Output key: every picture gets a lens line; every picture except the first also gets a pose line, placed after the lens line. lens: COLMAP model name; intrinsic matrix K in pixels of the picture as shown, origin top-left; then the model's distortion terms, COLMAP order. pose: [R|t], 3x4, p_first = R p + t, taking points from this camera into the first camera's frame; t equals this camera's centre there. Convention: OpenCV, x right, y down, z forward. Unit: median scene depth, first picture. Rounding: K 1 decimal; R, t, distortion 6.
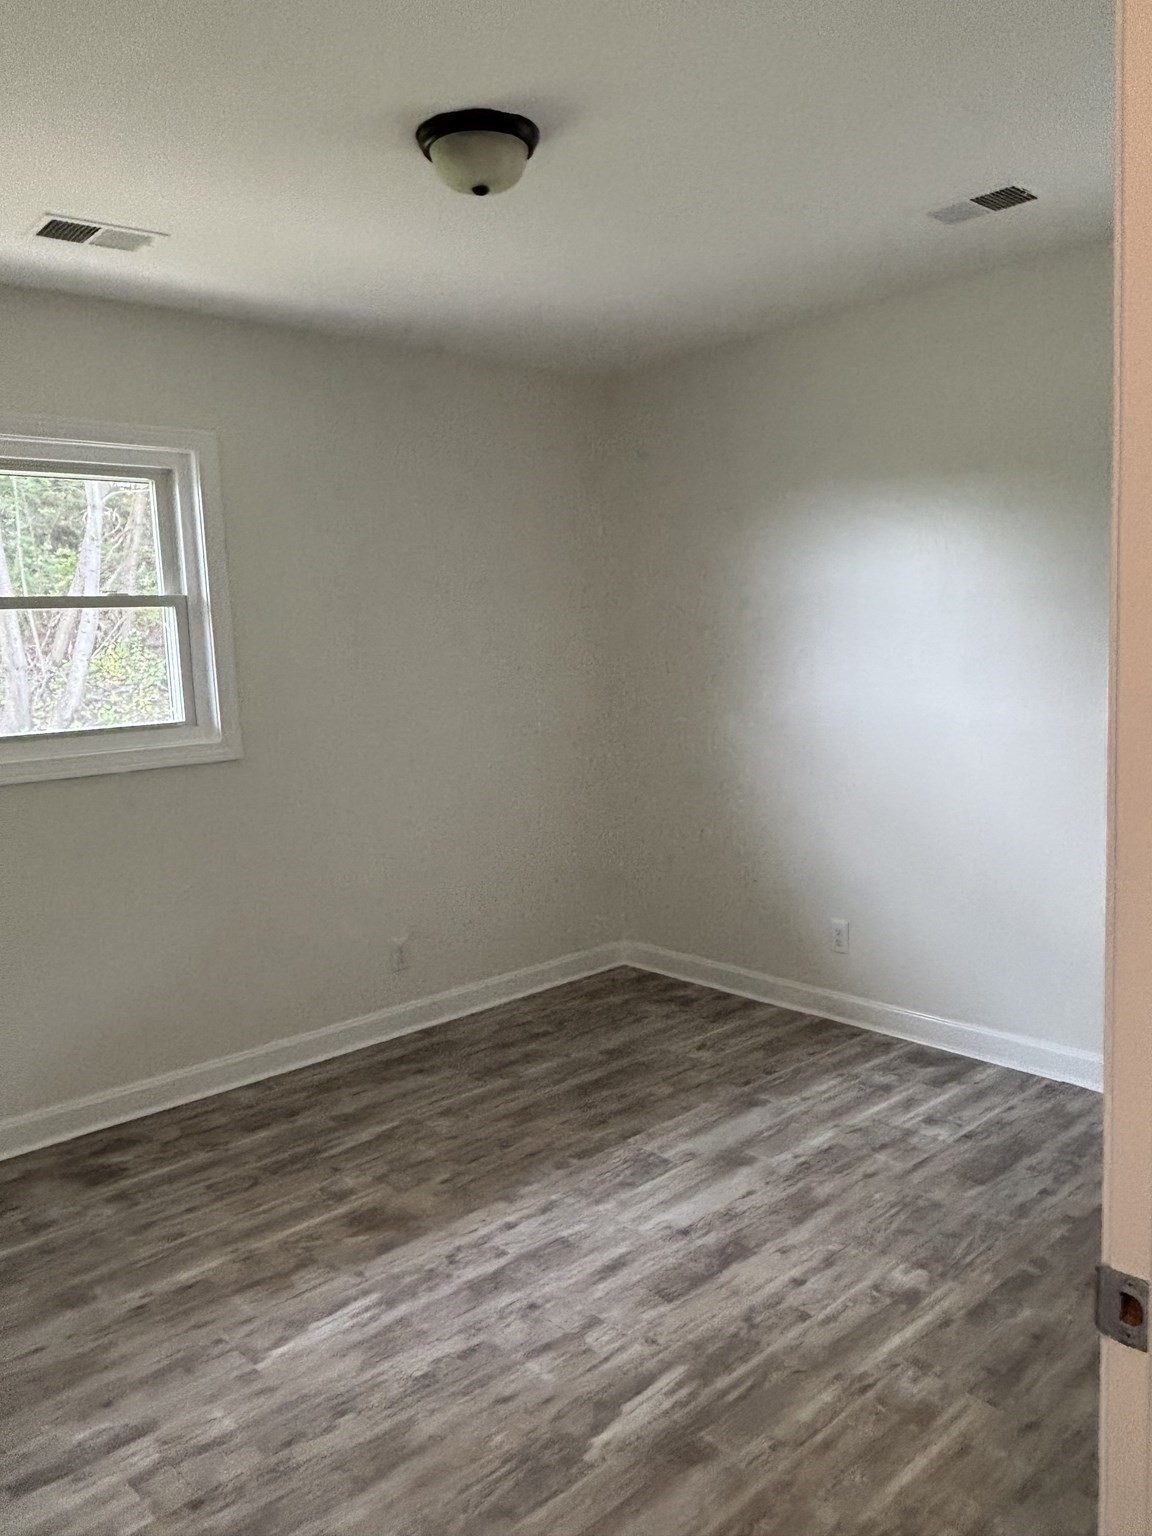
lens RADIAL K [[1163.7, 0, 591.0], [0, 1163.7, 760.3], [0, 0, 1]] dist [0.046800, -0.069420]
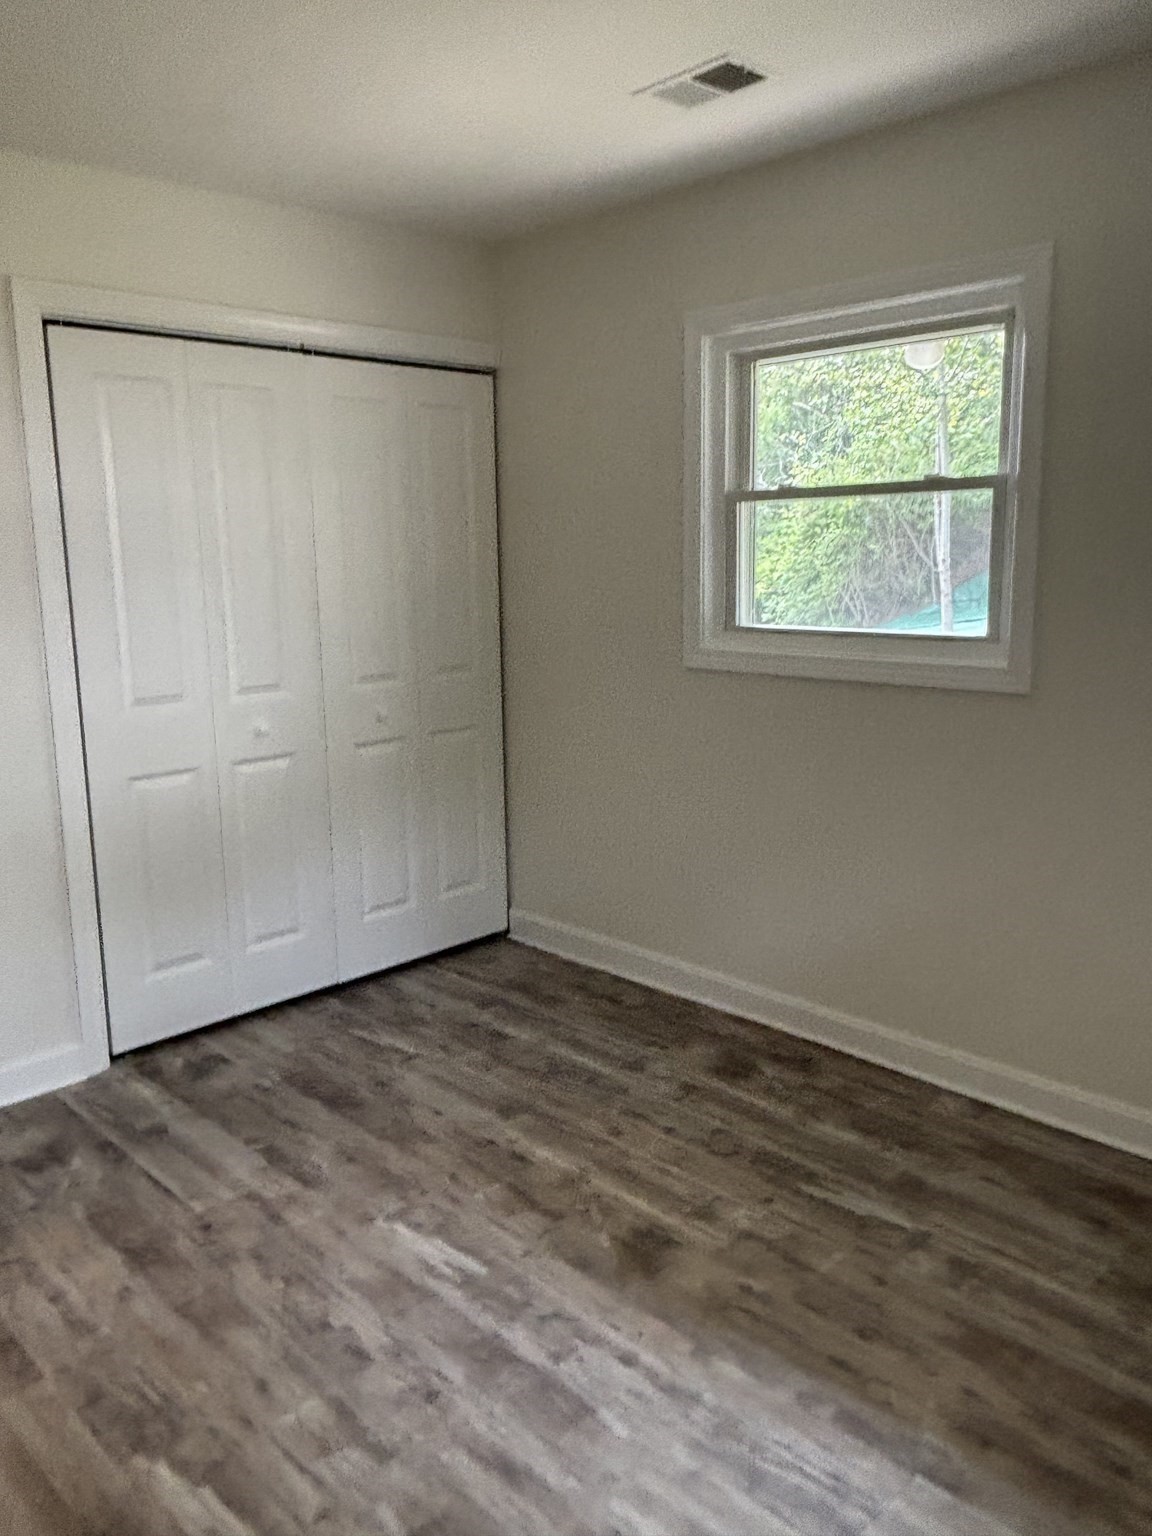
lens RADIAL K [[1163.7, 0, 591.0], [0, 1163.7, 760.3], [0, 0, 1]] dist [0.046800, -0.069420]
pose [[0.036828, 0.221909, -0.974372, 0.565640], [-0.099758, 0.970979, 0.217366, -0.127137], [0.994330, 0.089196, 0.057897, 0.899784]]
